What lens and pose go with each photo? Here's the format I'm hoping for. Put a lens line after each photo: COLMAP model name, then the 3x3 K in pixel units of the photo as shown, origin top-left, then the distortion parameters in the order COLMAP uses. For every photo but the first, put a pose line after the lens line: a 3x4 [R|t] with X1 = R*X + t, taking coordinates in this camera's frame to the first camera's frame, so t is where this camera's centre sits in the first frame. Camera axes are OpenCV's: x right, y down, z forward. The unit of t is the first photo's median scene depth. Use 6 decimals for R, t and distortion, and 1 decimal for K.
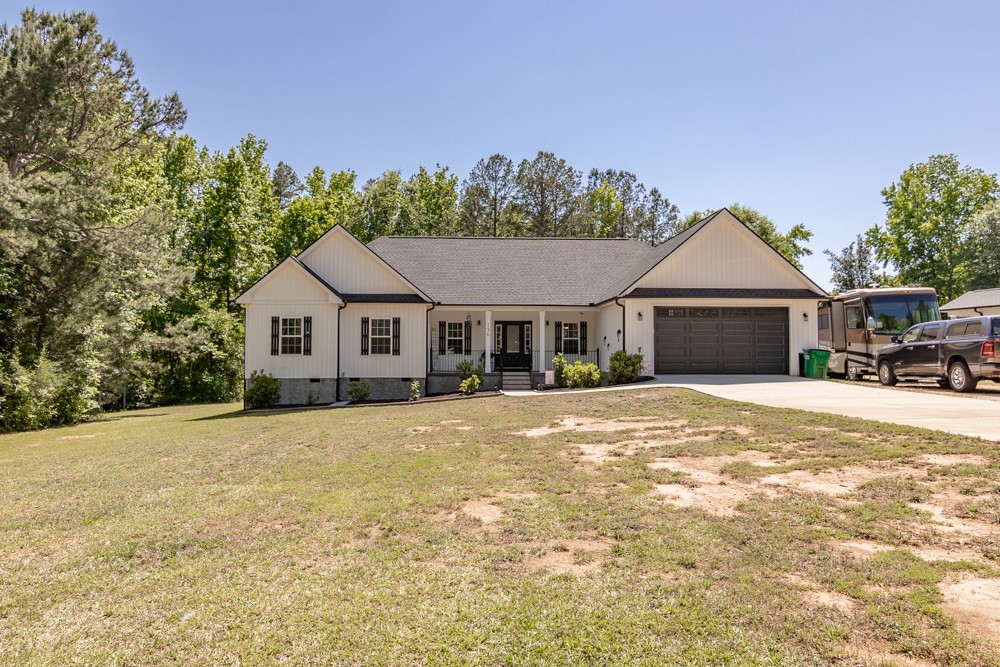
lens RADIAL K [[658.6, 0, 500.2], [0, 658.6, 319.1], [0, 0, 1]] dist [0.005560, 0.000469]
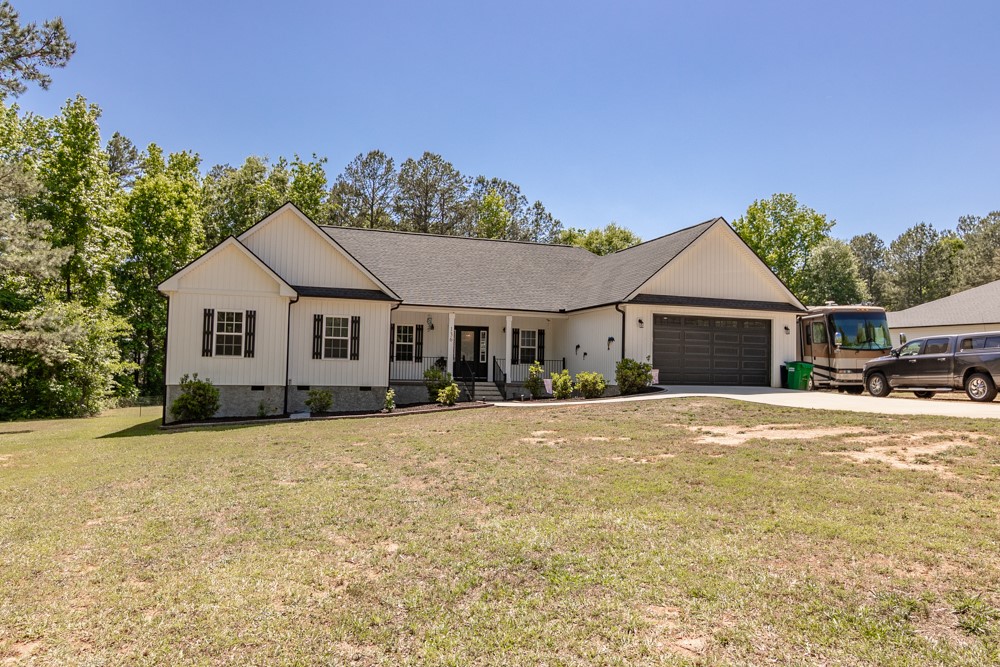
lens RADIAL K [[674.7, 0, 500.0], [0, 674.7, 333.5], [0, 0, 1]] dist [0.000016, -0.003293]
pose [[0.962440, 0.032171, 0.269581, -0.205014], [-0.031413, 0.999481, -0.007126, 0.019764], [-0.269670, -0.001610, 0.962951, 0.097085]]
